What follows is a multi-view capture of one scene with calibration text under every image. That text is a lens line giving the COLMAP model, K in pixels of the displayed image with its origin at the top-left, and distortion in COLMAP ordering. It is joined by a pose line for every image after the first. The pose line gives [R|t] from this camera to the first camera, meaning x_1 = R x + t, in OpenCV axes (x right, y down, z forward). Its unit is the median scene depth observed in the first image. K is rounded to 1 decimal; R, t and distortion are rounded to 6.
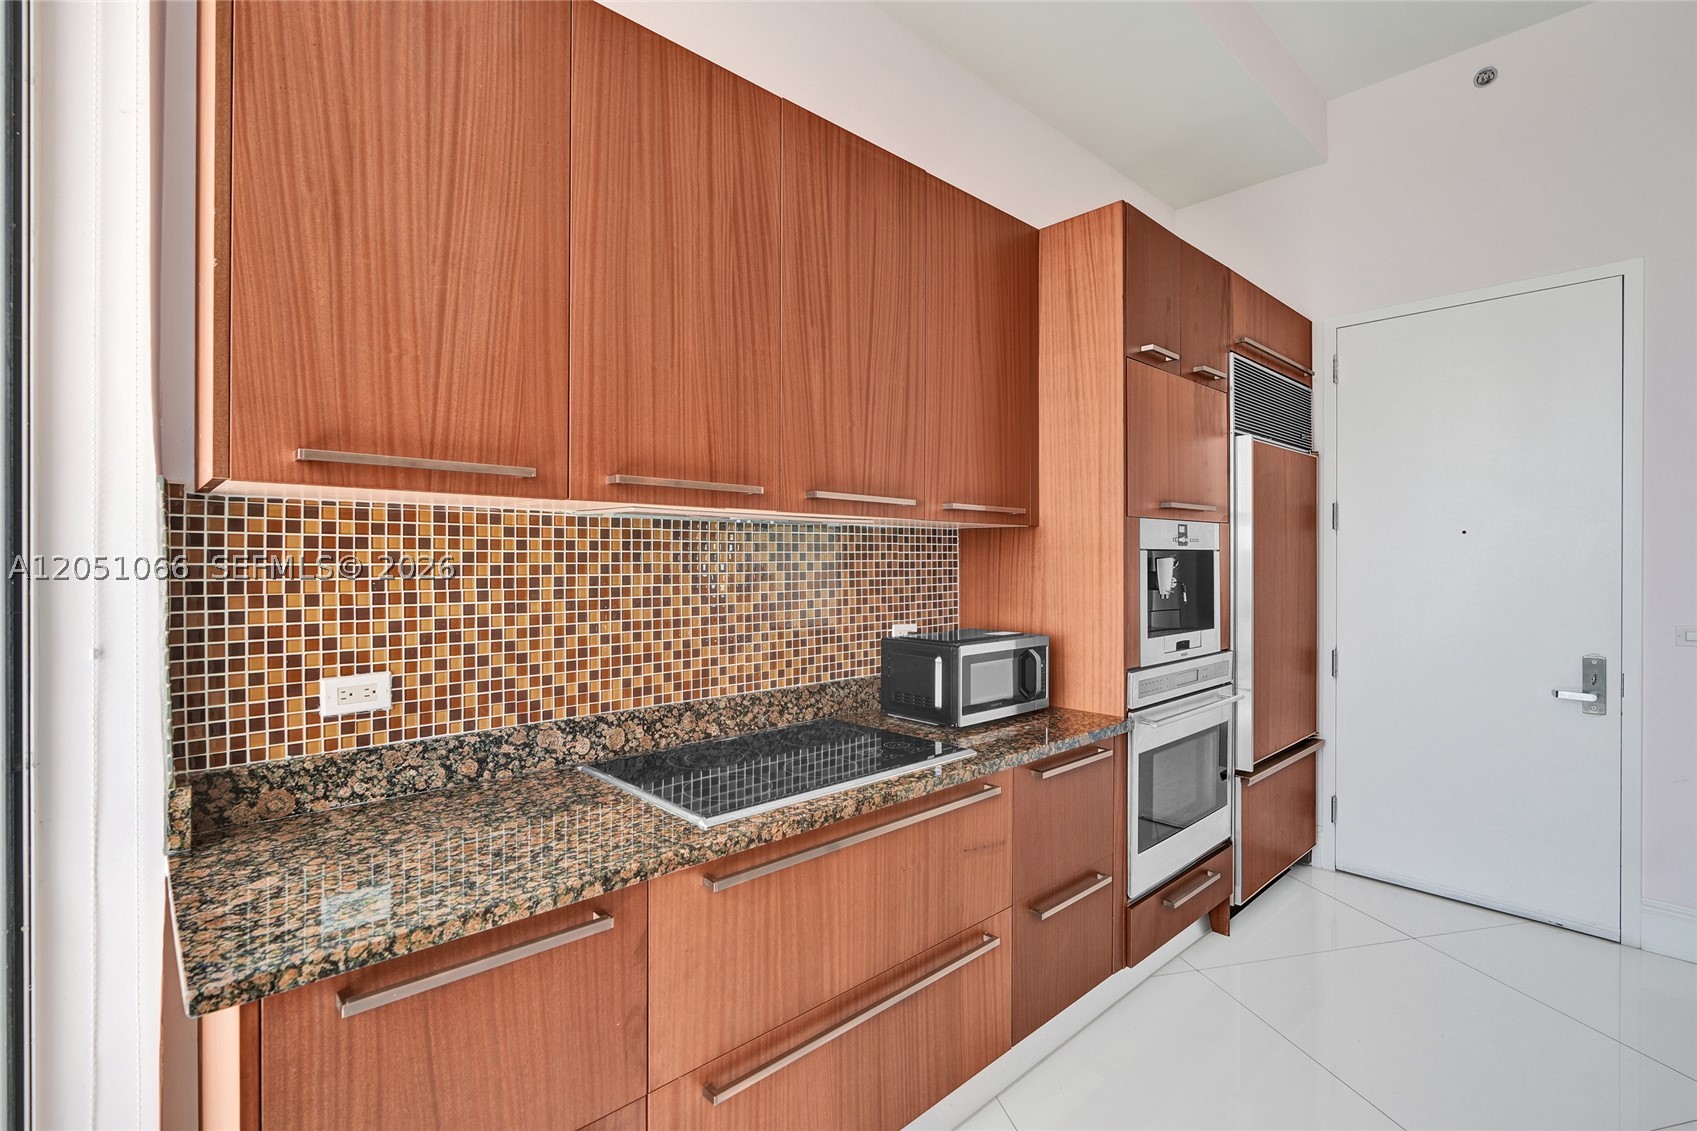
lens RADIAL K [[796.7, 0, 850.1], [0, 796.7, 560.1], [0, 0, 1]] dist [-0.040579, 0.017581]
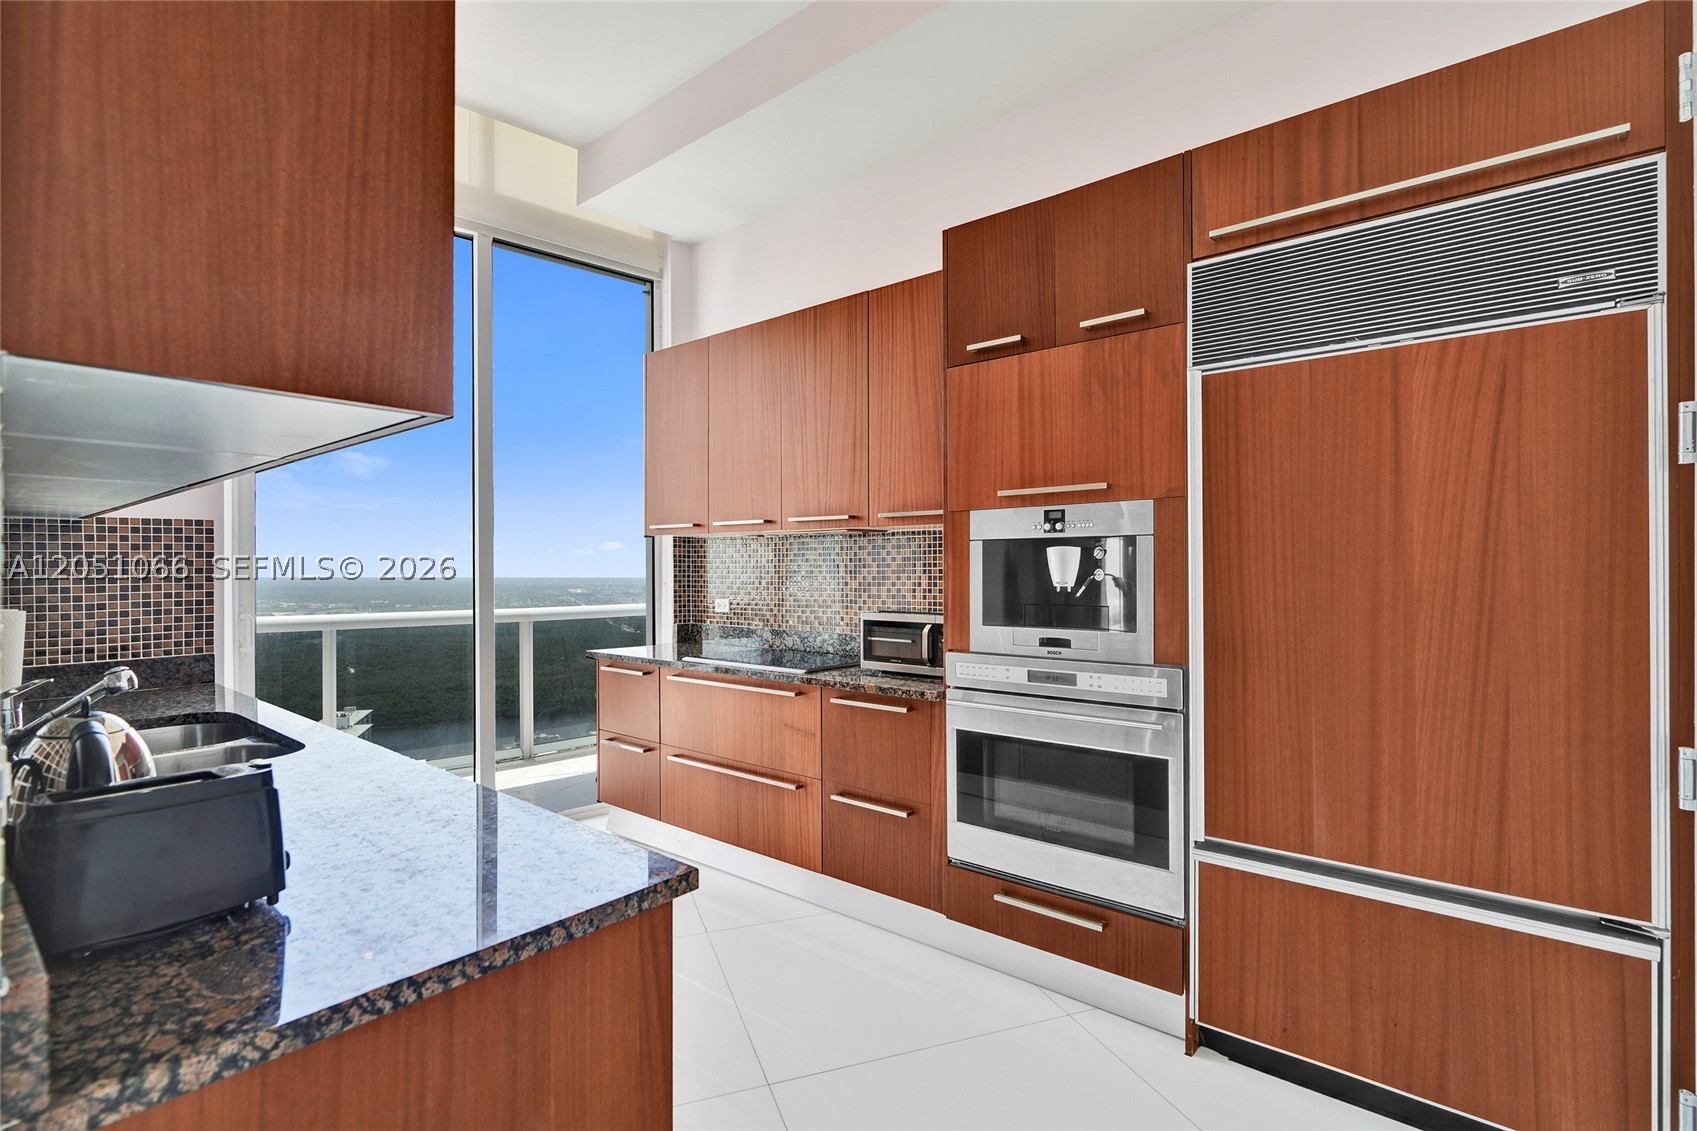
lens RADIAL K [[796.7, 0, 837.6], [0, 796.7, 575.8], [0, 0, 1]] dist [-0.040579, 0.017581]
pose [[0.103042, 0.008434, -0.994641, 1.479305], [-0.000476, 0.999964, 0.008430, 0.026991], [0.994677, -0.000395, 0.103042, 0.748724]]
